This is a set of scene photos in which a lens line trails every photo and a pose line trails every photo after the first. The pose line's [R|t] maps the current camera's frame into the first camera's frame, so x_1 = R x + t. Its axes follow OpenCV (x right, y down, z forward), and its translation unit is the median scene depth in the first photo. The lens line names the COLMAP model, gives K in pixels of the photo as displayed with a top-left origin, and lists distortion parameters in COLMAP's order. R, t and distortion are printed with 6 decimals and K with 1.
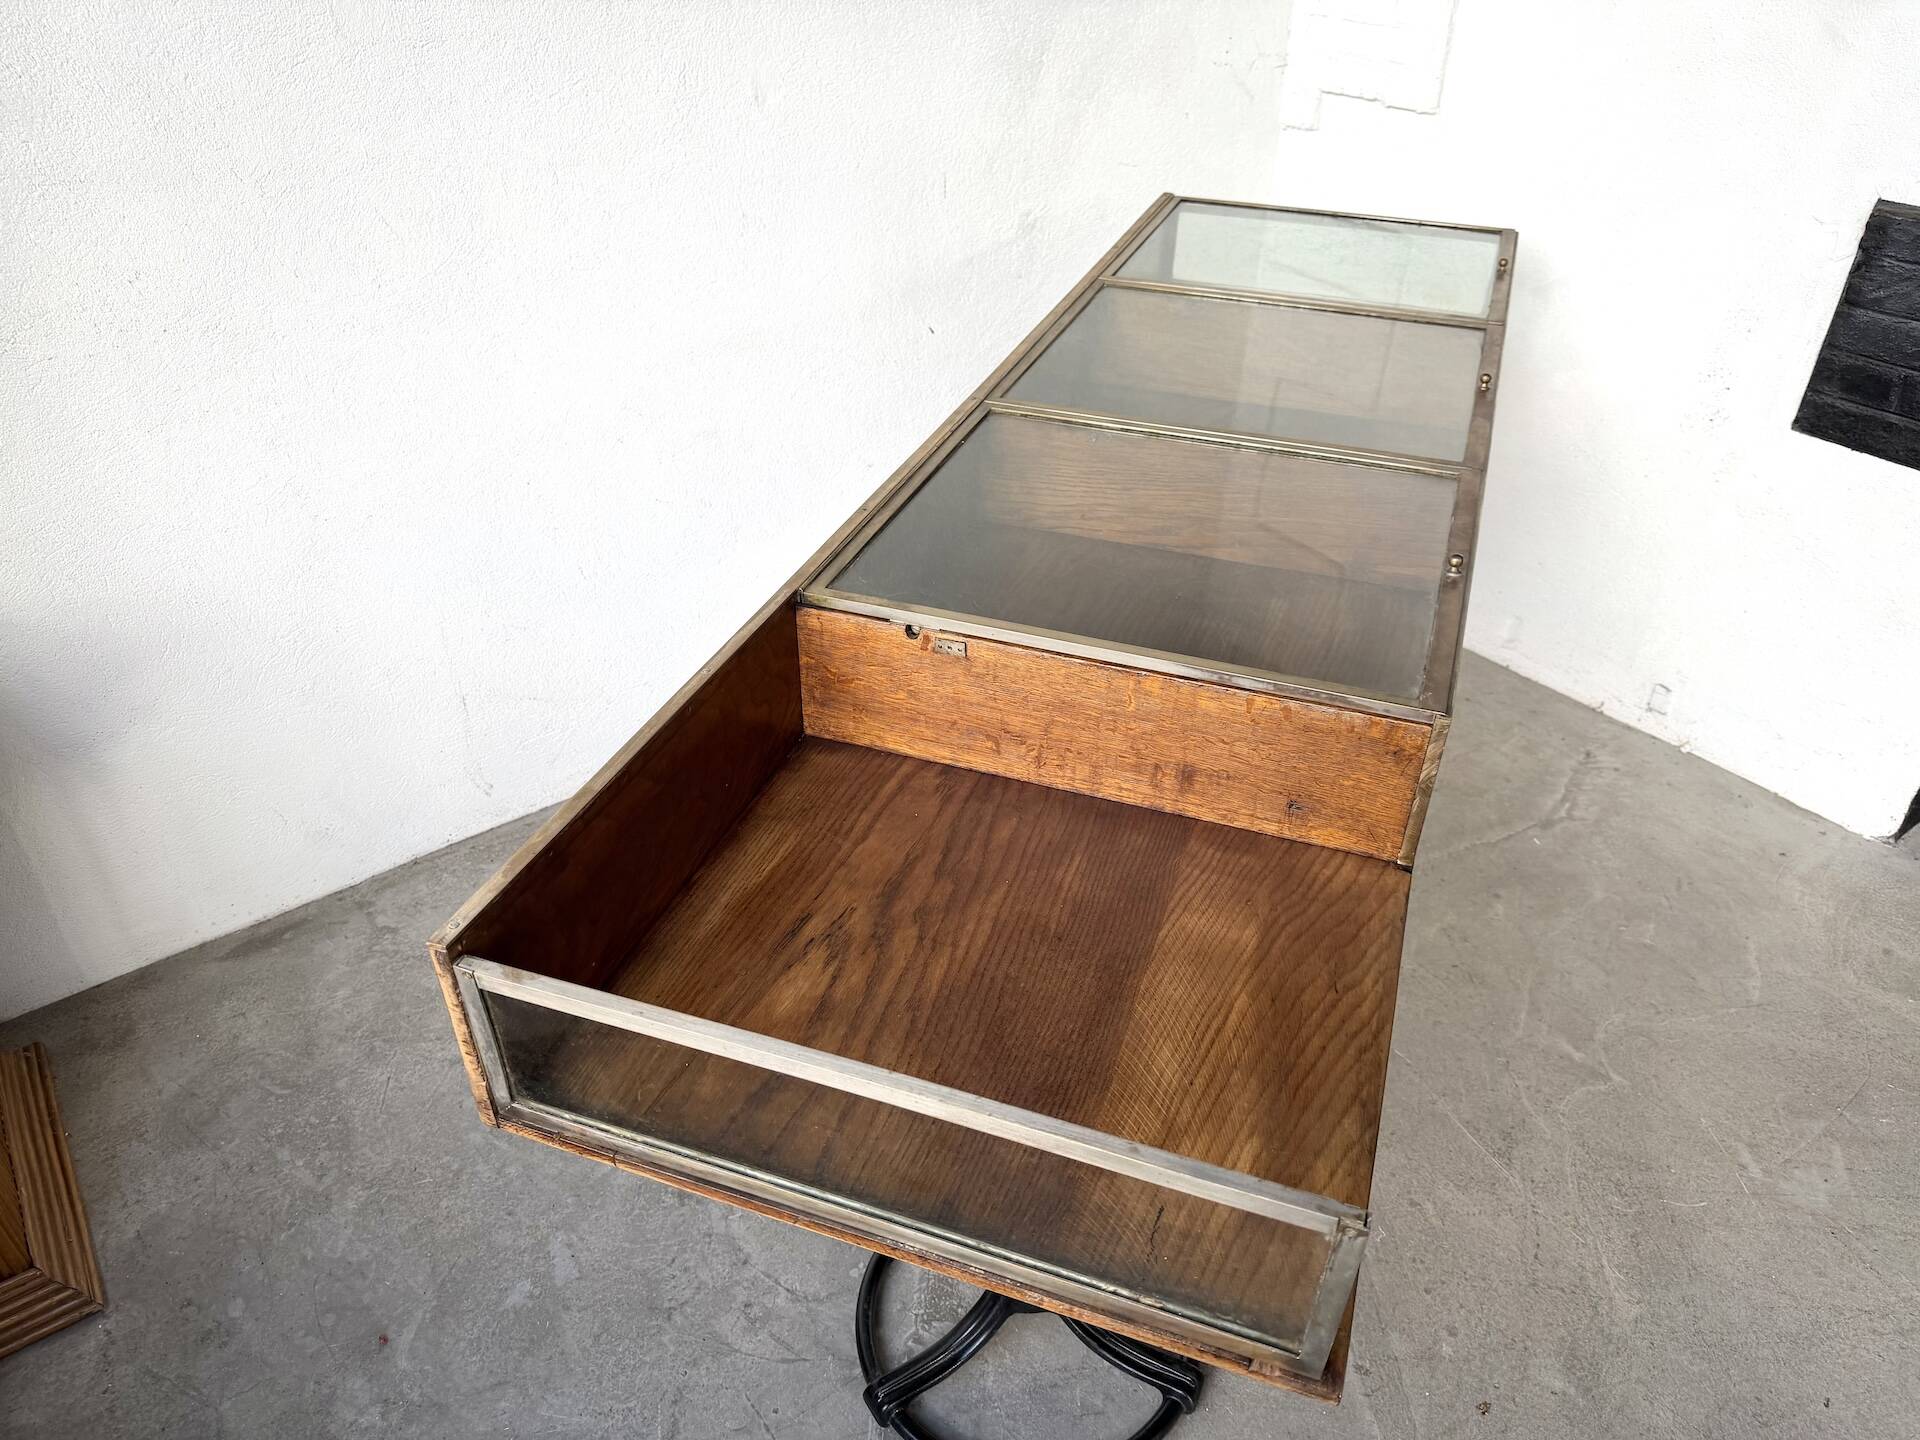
lens RADIAL K [[1369.5, 0, 966.3], [0, 1369.5, 733.6], [0, 0, 1]] dist [0.030085, -0.040515]
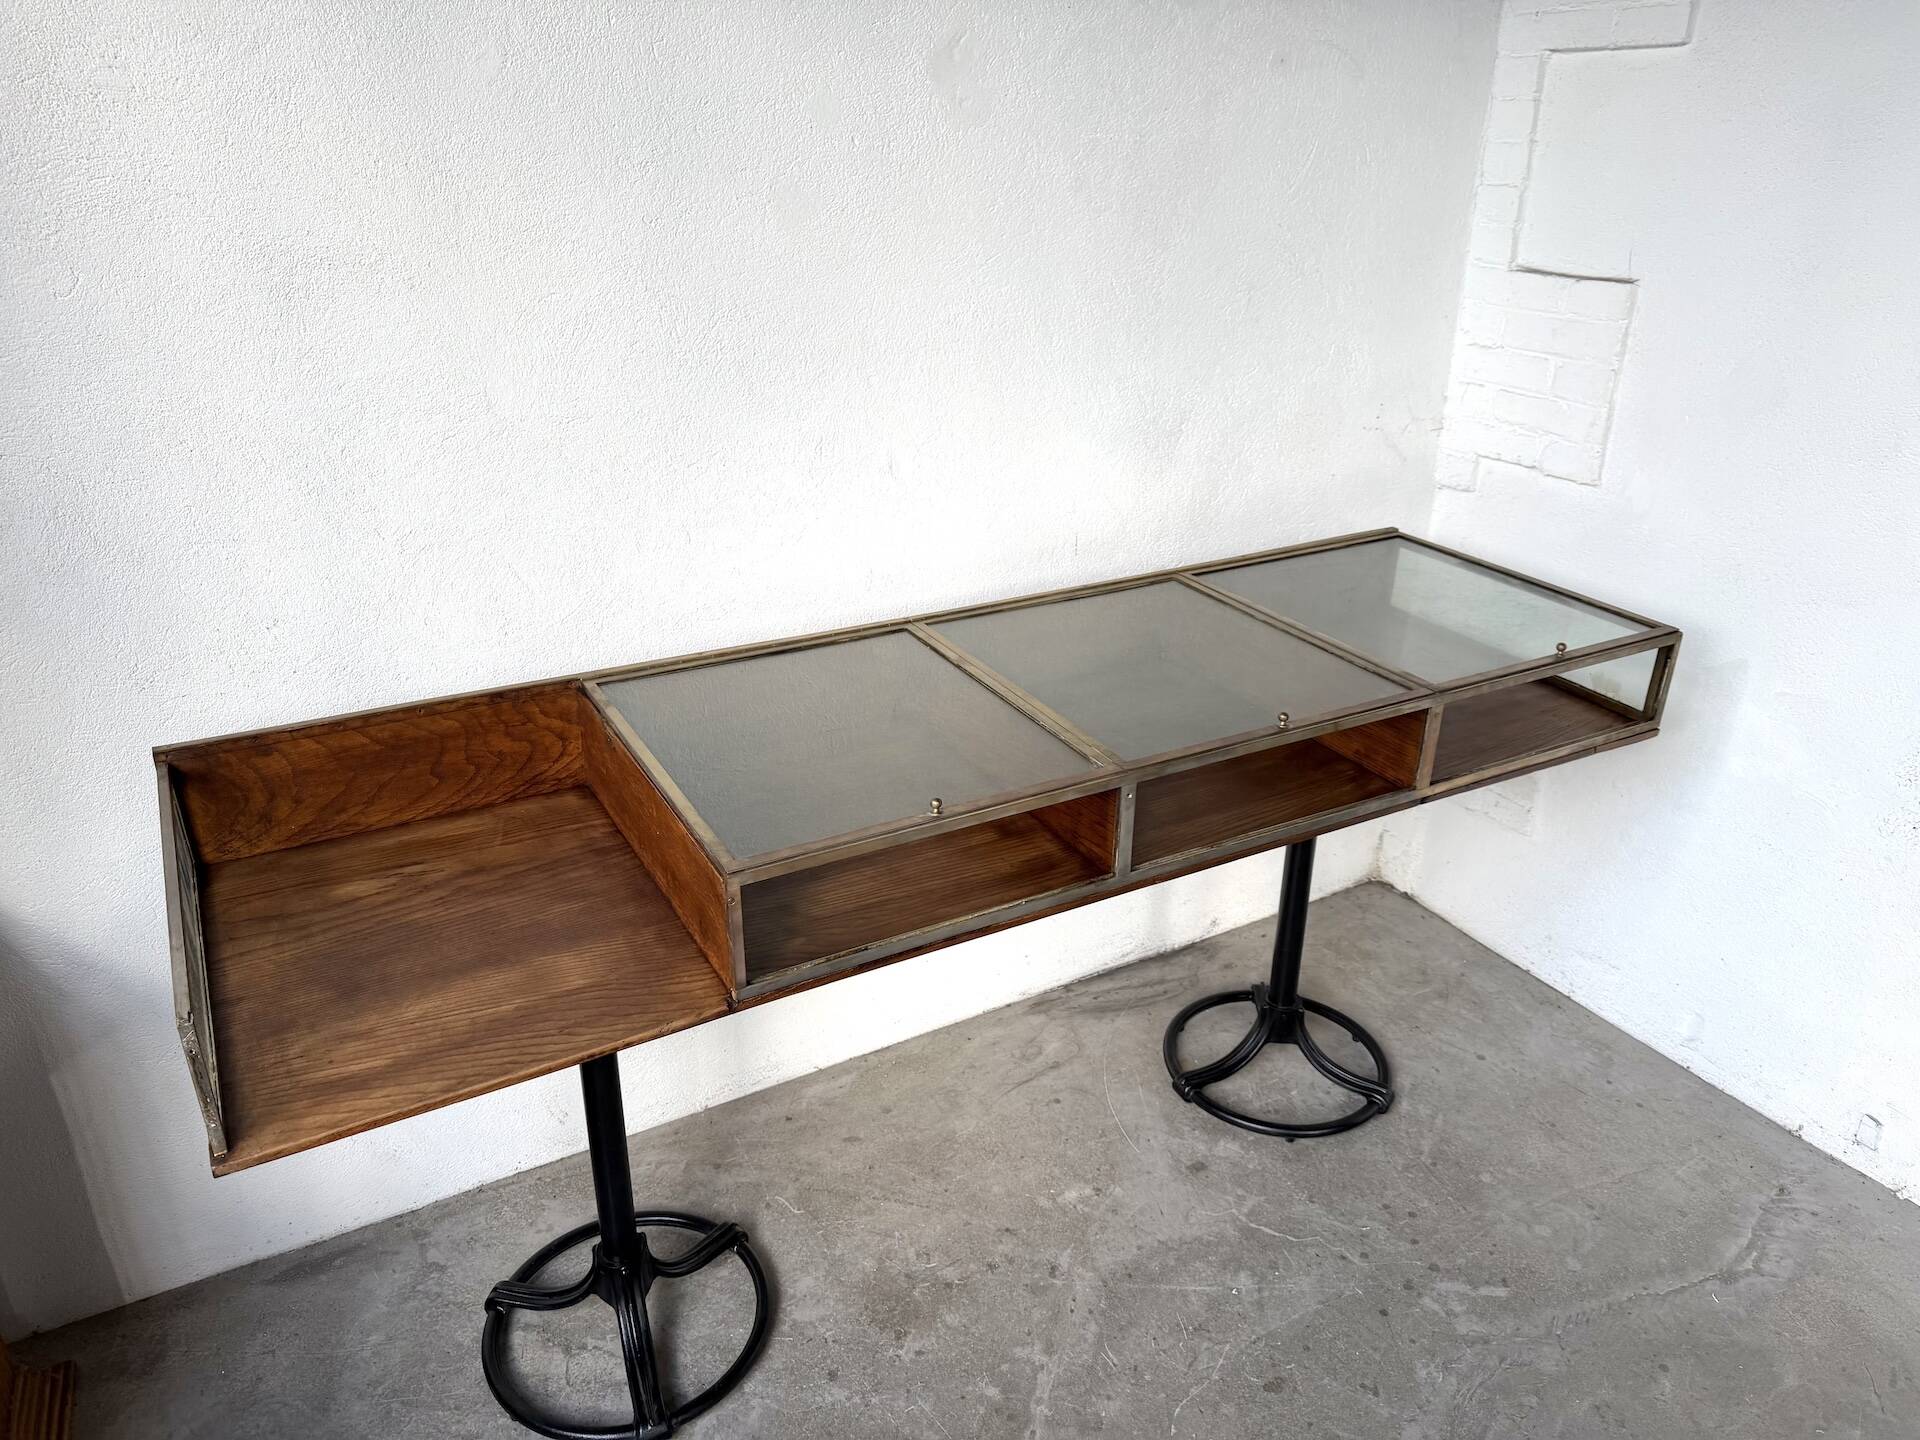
lens RADIAL K [[1369.5, 0, 970.8], [0, 1369.5, 729.5], [0, 0, 1]] dist [0.030085, -0.040515]
pose [[0.988644, 0.059479, -0.138007, 0.062293], [-0.083972, 0.980244, -0.179084, -0.090745], [0.124629, 0.188639, 0.974106, 0.045538]]
